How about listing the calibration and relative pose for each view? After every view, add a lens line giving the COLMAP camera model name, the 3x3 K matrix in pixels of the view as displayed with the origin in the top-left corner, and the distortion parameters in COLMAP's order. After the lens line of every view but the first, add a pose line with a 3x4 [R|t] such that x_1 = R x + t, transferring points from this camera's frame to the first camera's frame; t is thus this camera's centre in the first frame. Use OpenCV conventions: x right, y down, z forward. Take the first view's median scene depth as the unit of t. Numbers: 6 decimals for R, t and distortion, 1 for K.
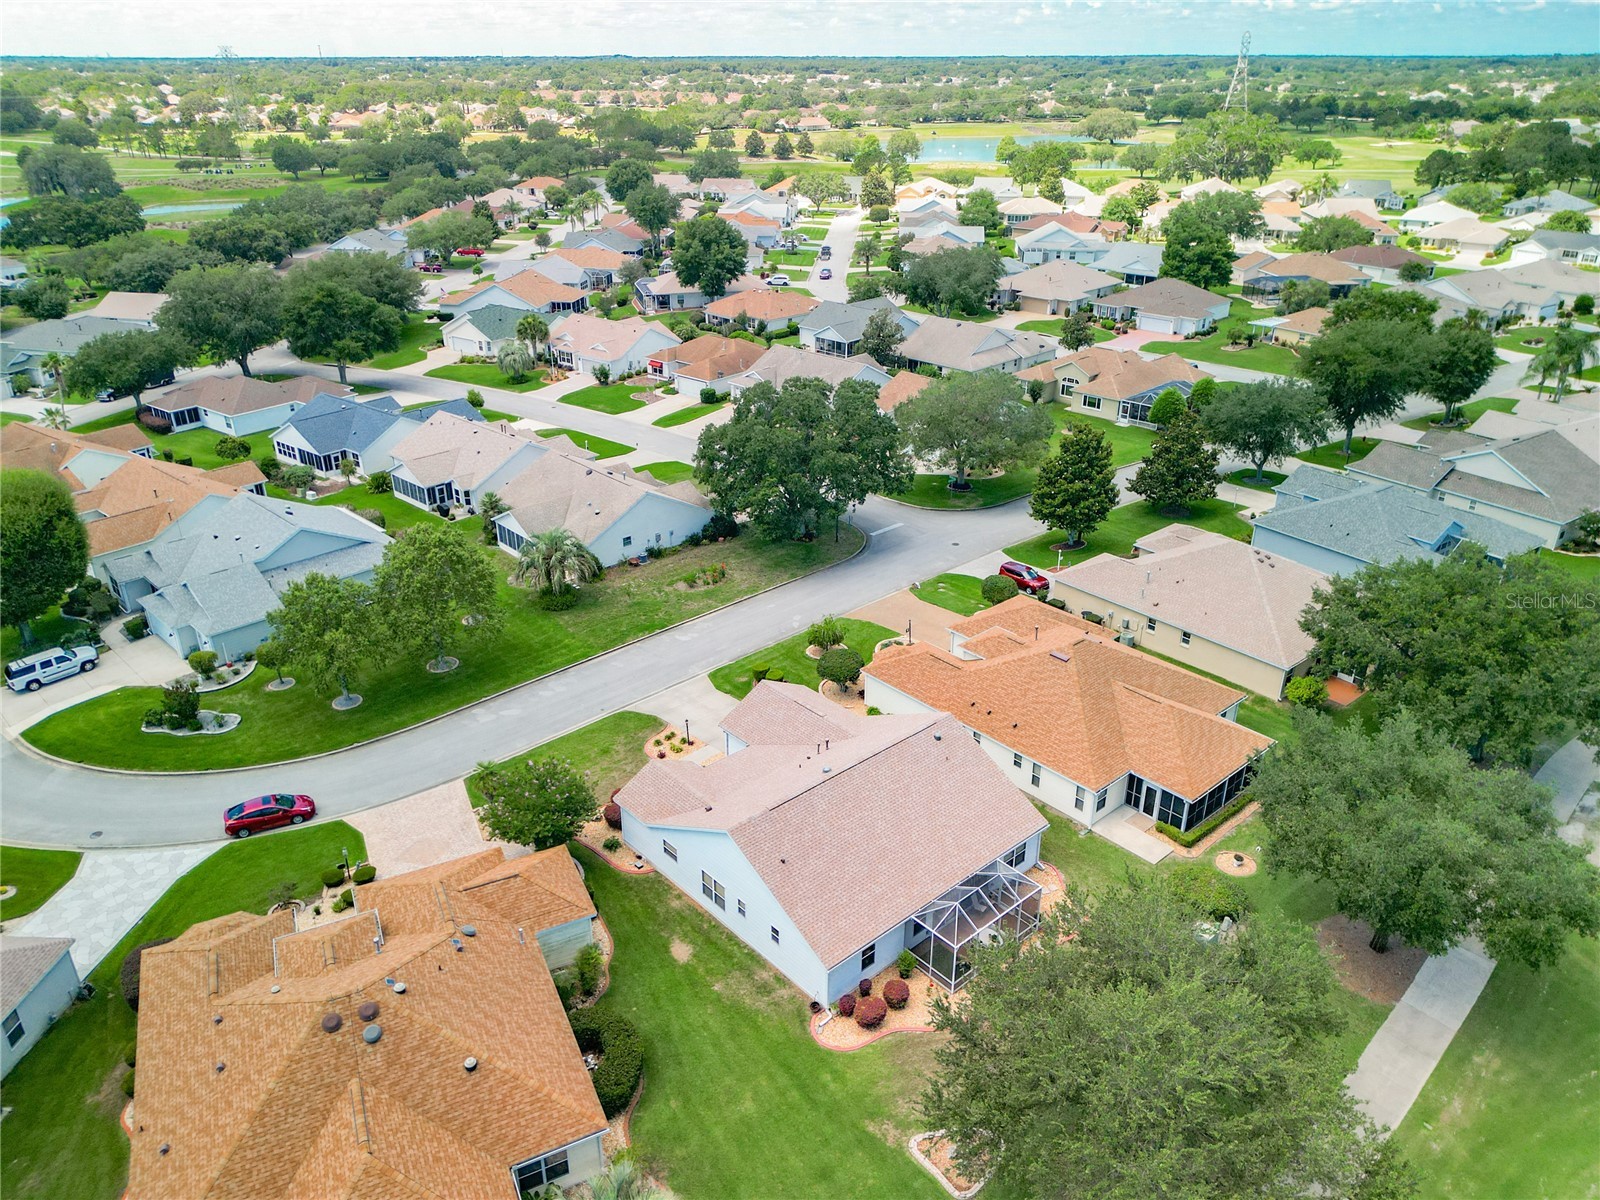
lens RADIAL K [[1181.0, 0, 805.0], [0, 1181.0, 601.8], [0, 0, 1]] dist [0.058583, -0.054195]
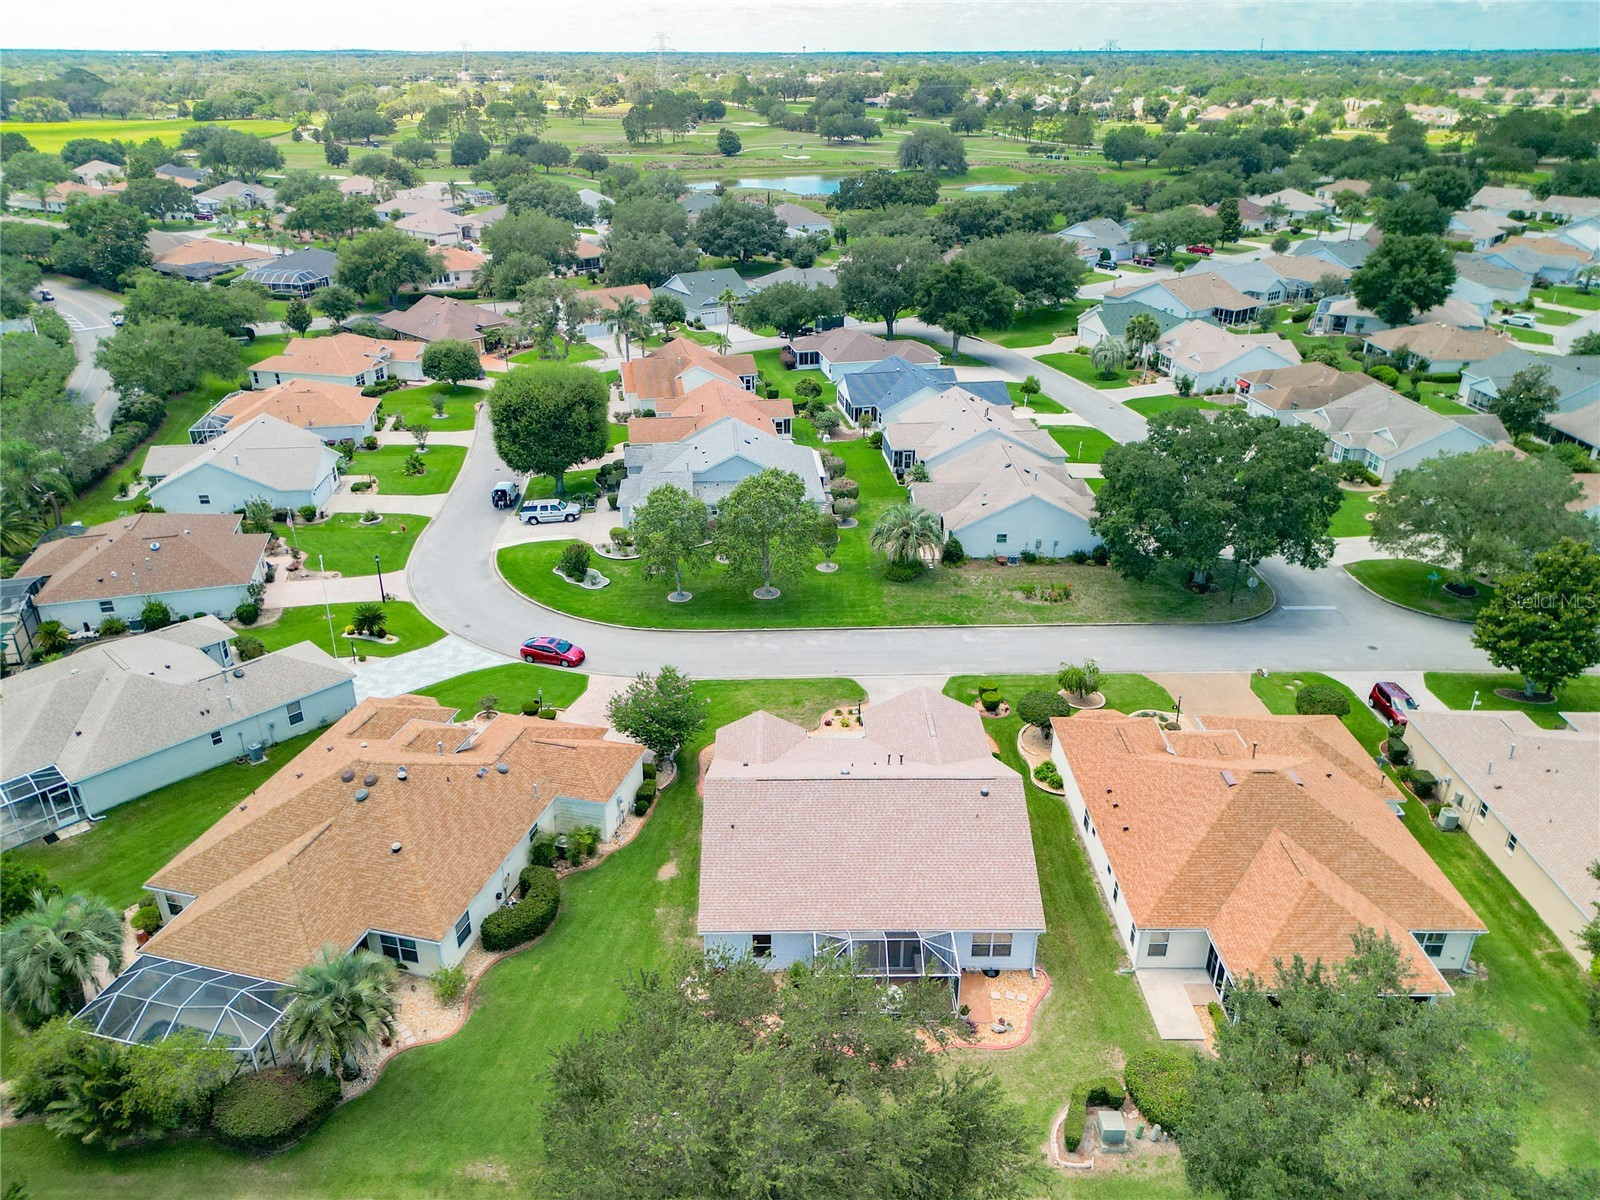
lens RADIAL K [[1181.0, 0, 784.4], [0, 1181.0, 611.4], [0, 0, 1]] dist [0.058583, -0.054195]
pose [[0.742980, 0.291629, -0.602439, 0.246857], [-0.284785, 0.952287, 0.109762, -0.037101], [0.605705, 0.090015, 0.790582, 0.078396]]
